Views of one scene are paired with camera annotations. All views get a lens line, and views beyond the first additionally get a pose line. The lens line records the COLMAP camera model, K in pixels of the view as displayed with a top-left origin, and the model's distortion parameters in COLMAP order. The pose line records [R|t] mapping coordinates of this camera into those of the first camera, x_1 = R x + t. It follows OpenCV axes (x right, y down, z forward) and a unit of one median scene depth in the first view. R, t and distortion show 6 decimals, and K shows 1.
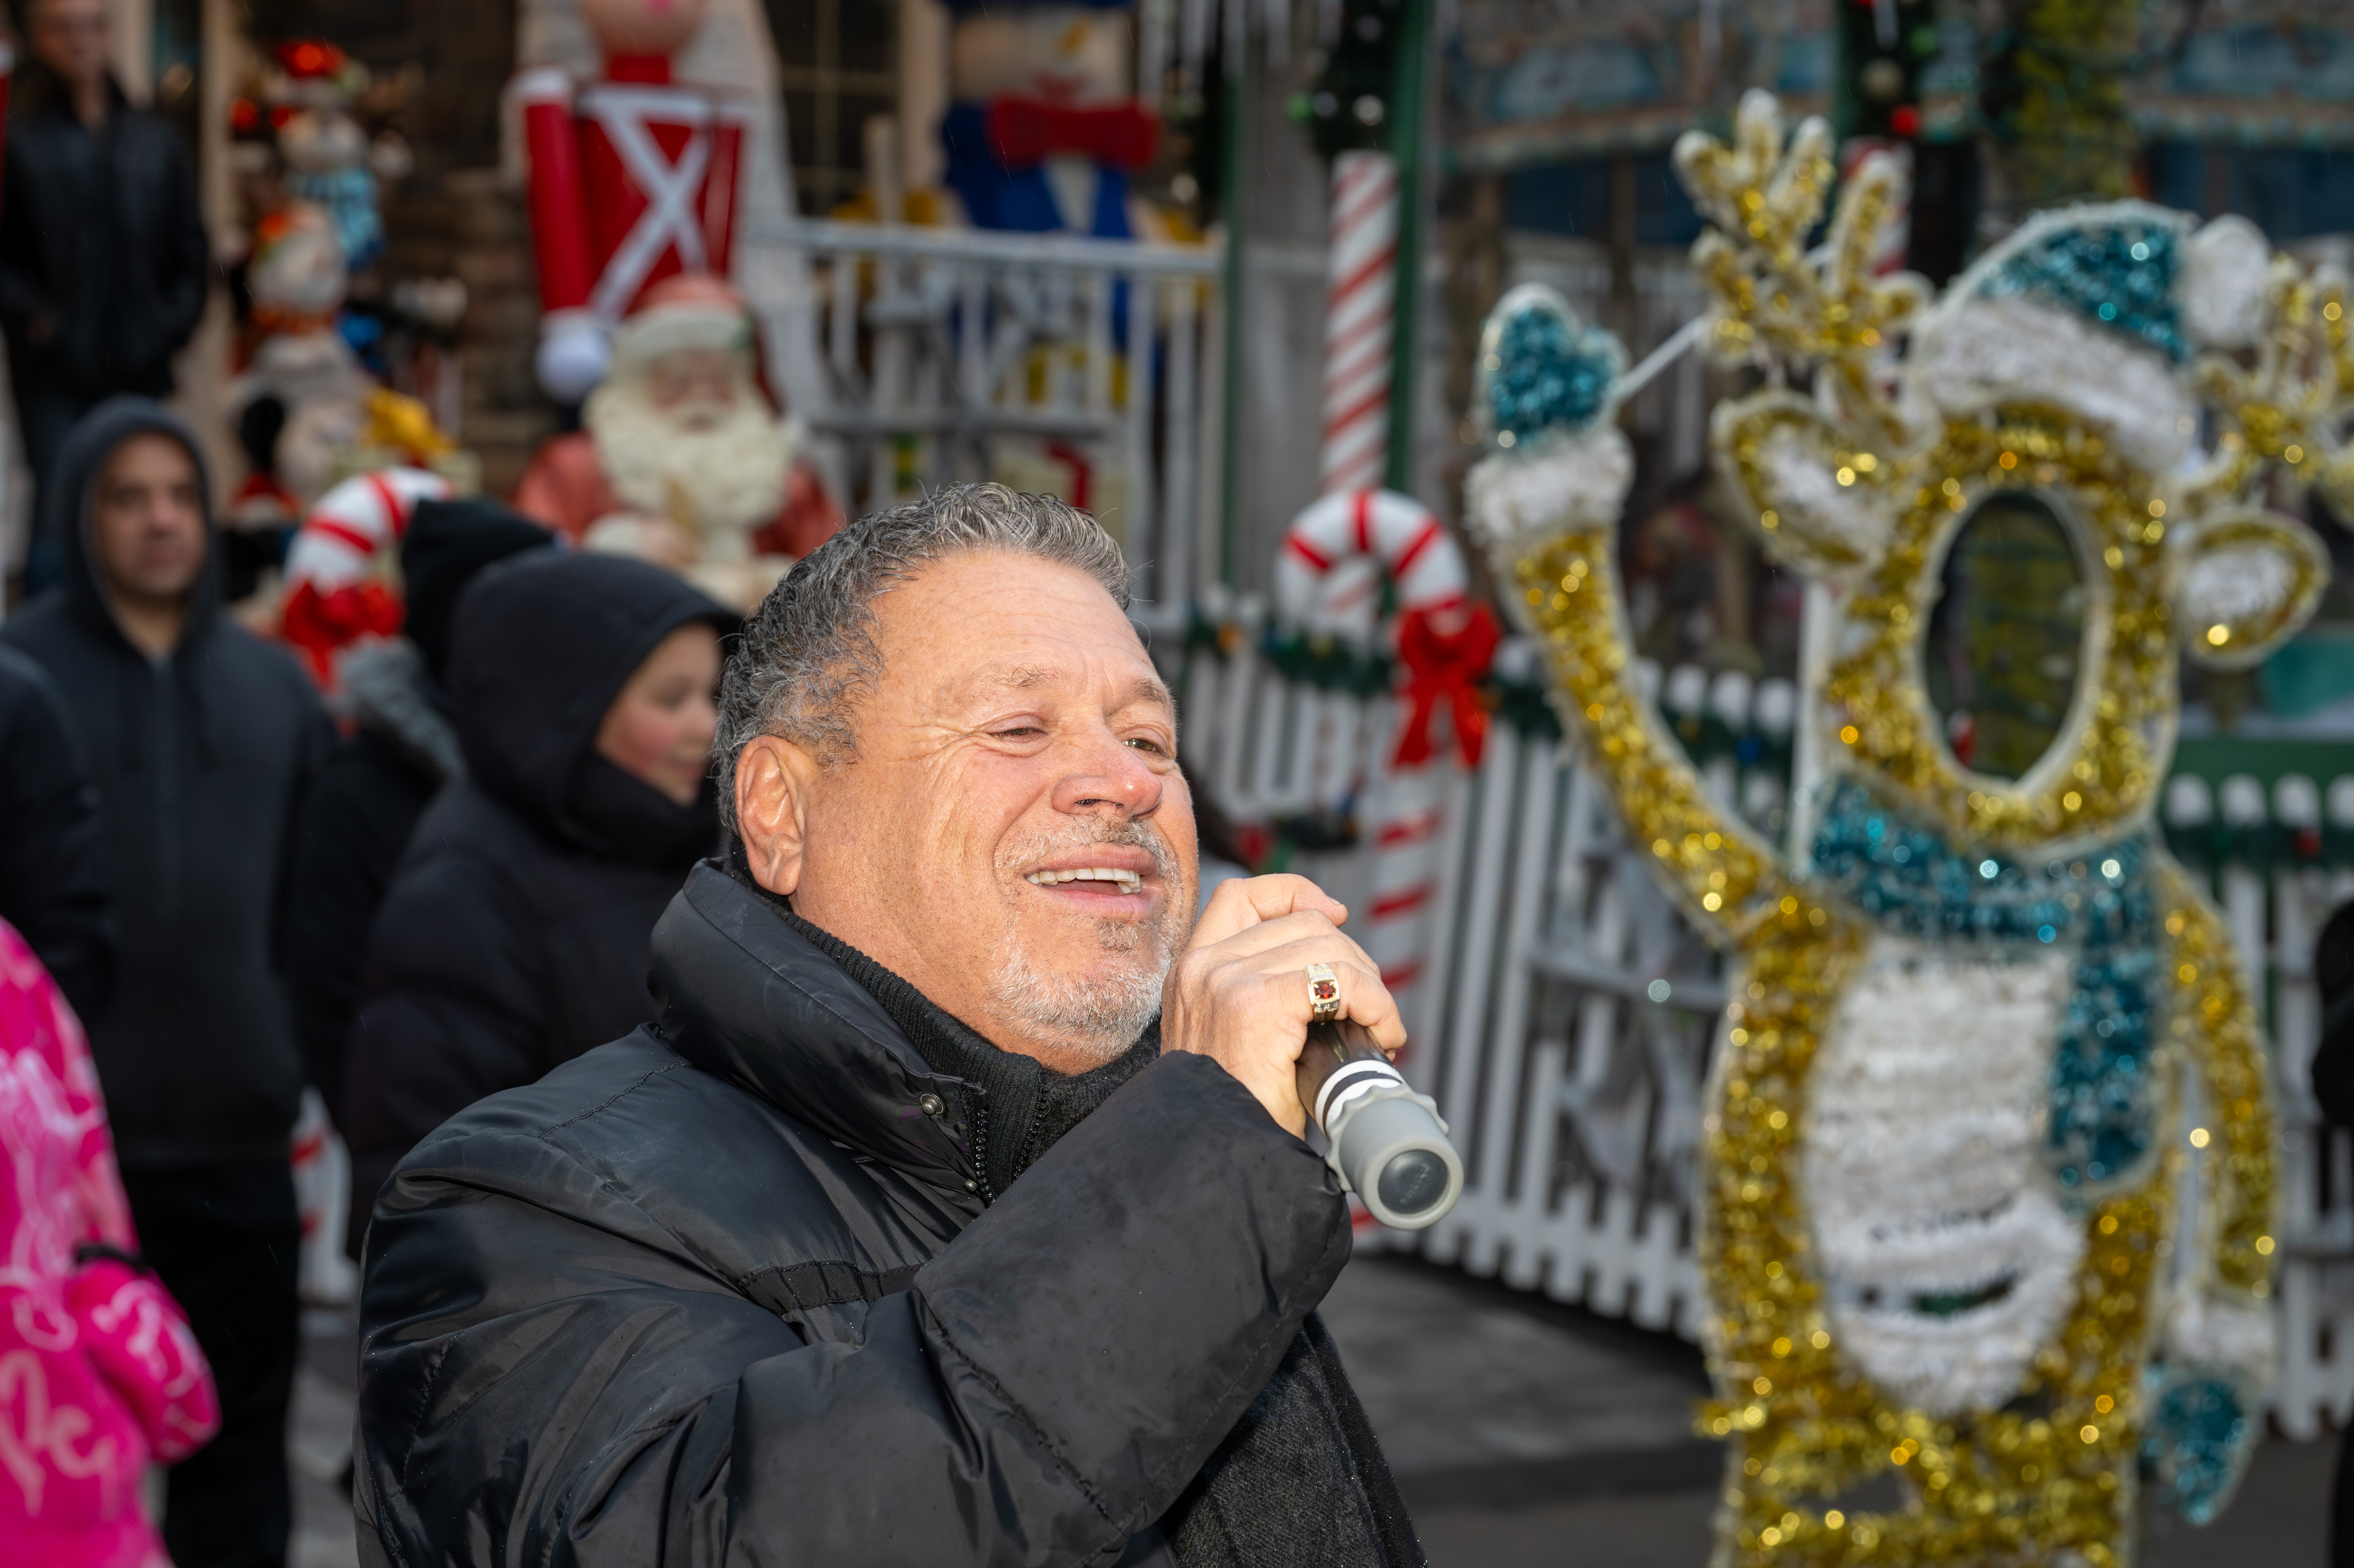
lens RADIAL K [[5690.9, 0, 1172.7], [0, 5690.9, 775.7], [0, 0, 1]] dist [-0.006903, 0.000000]
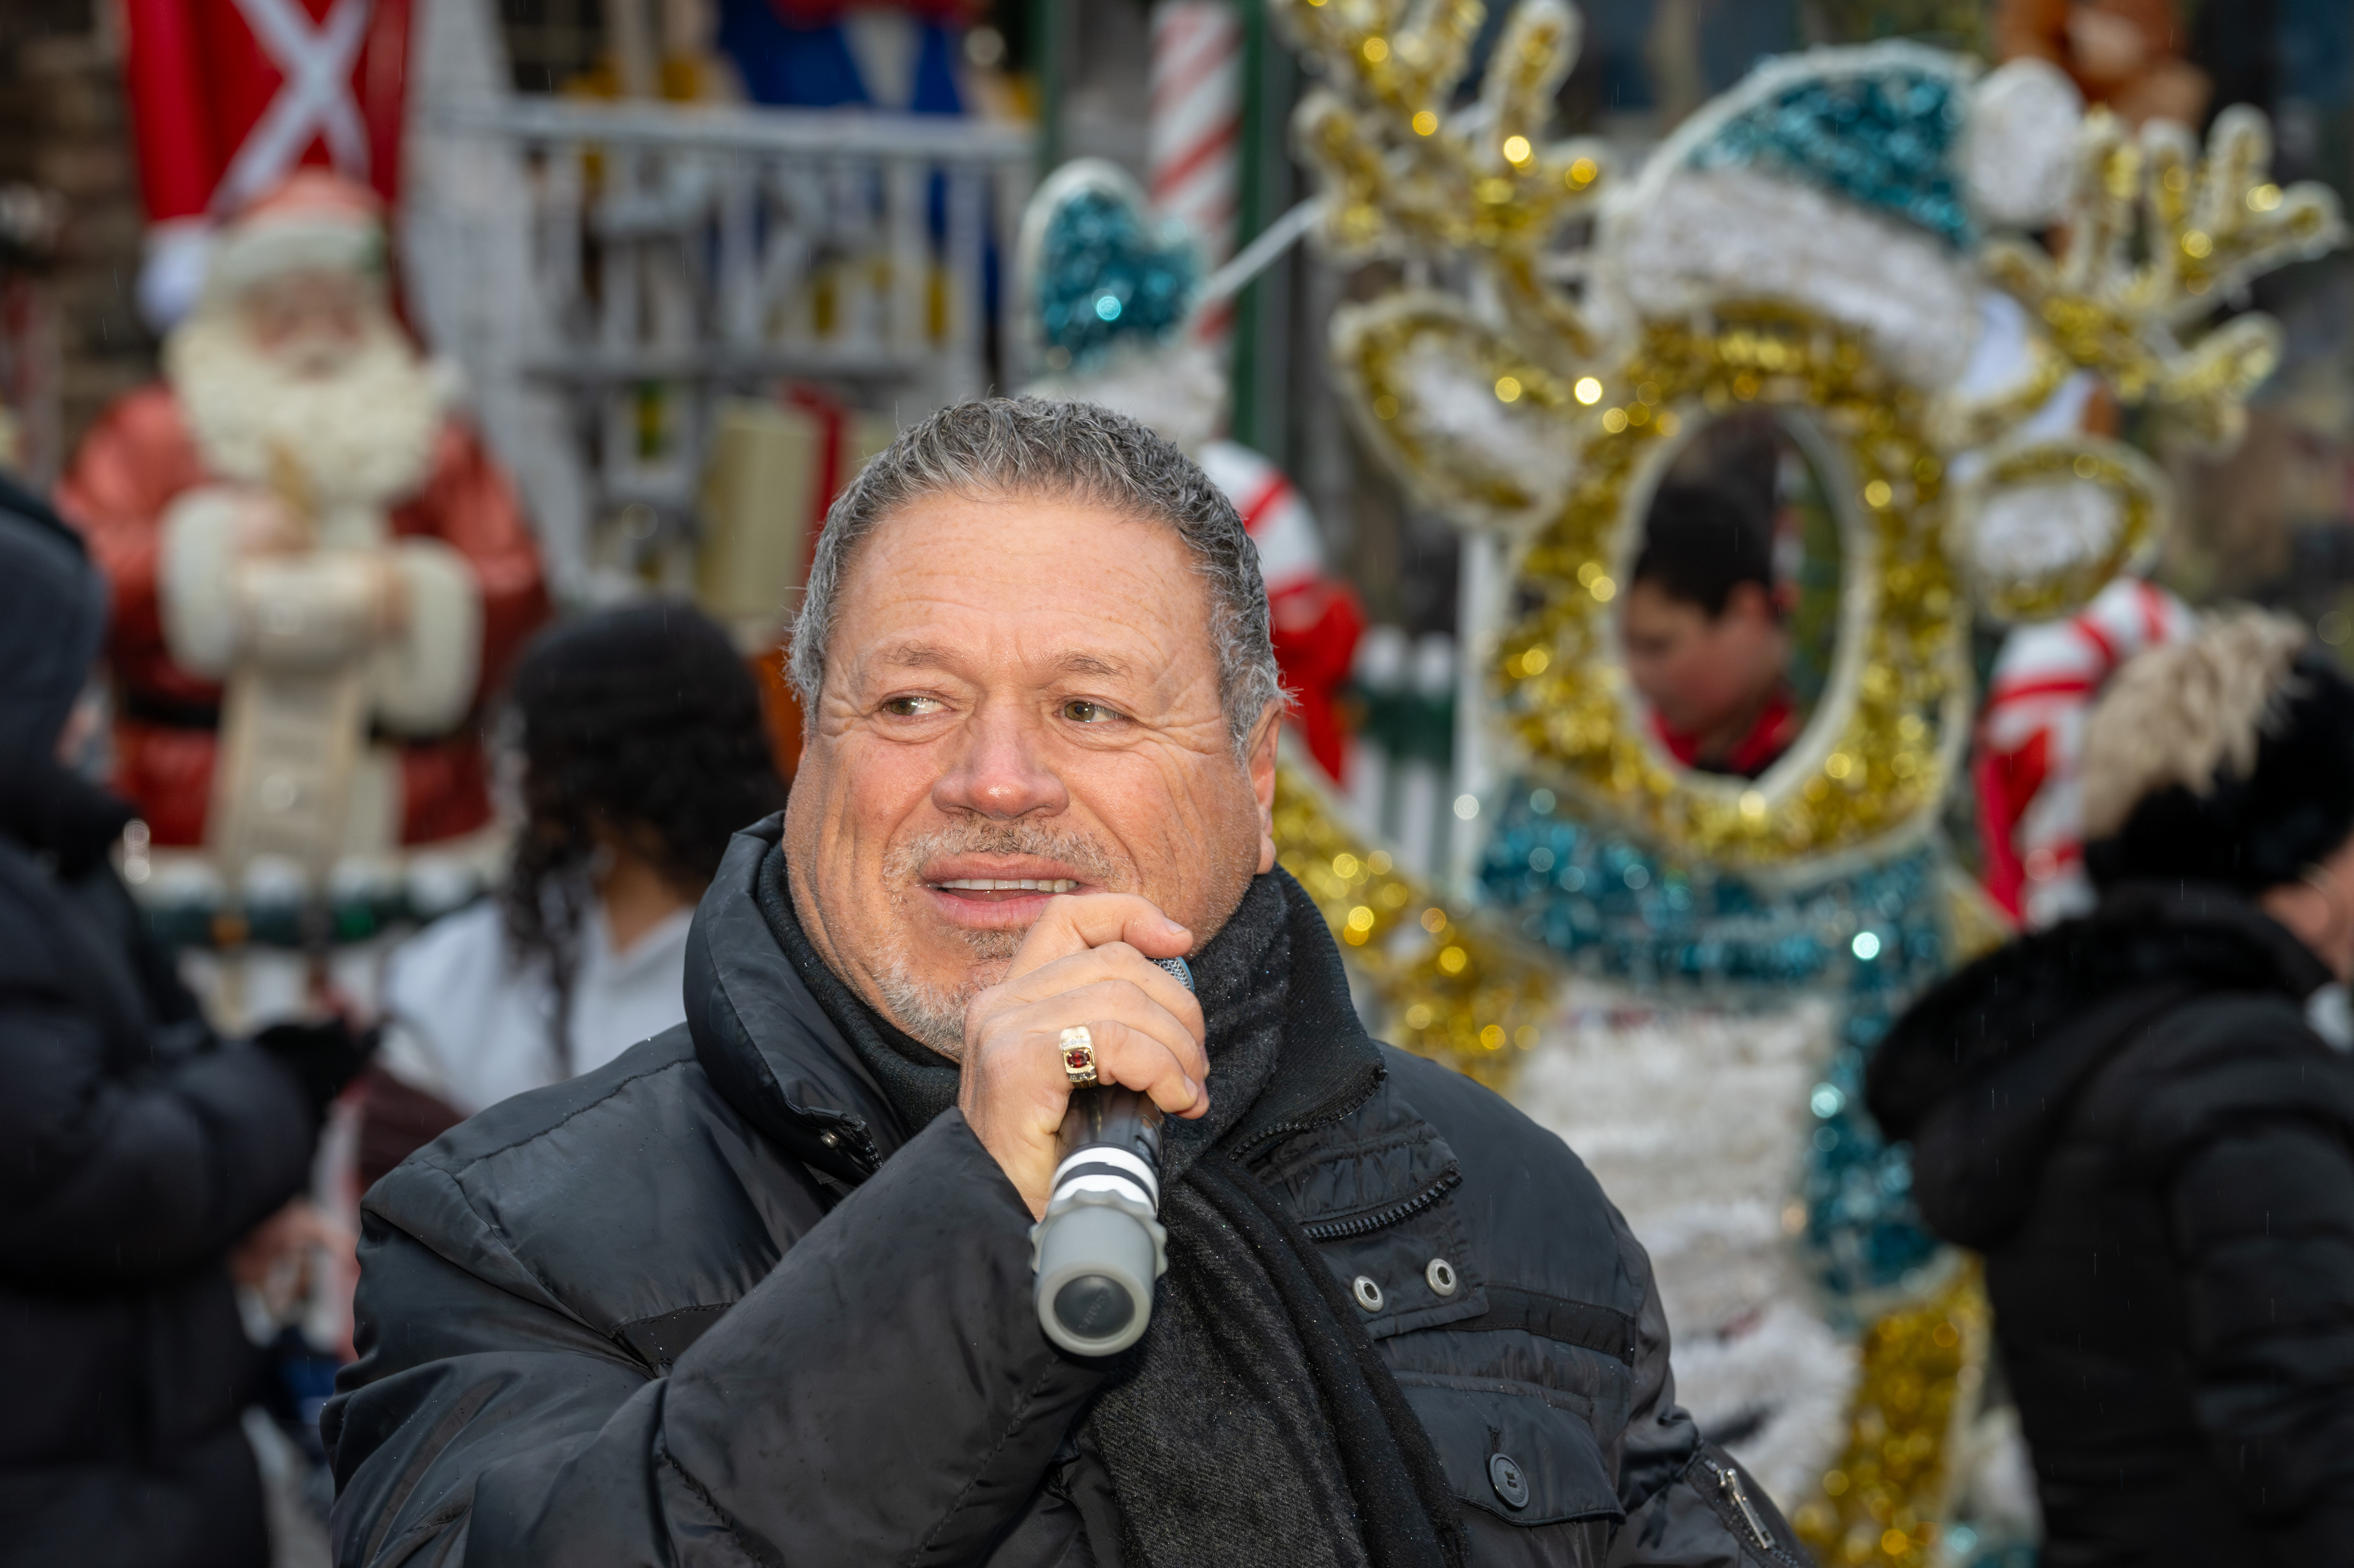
lens RADIAL K [[7791.0, 0, 1180.5], [0, 7791.0, 787.4], [0, 0, 1]] dist [0.004714, 0.000000]
pose [[0.999817, -0.016323, -0.009948, 0.079173], [0.016239, 0.999832, -0.008478, 0.009418], [0.010084, 0.008315, 0.999915, -0.077669]]
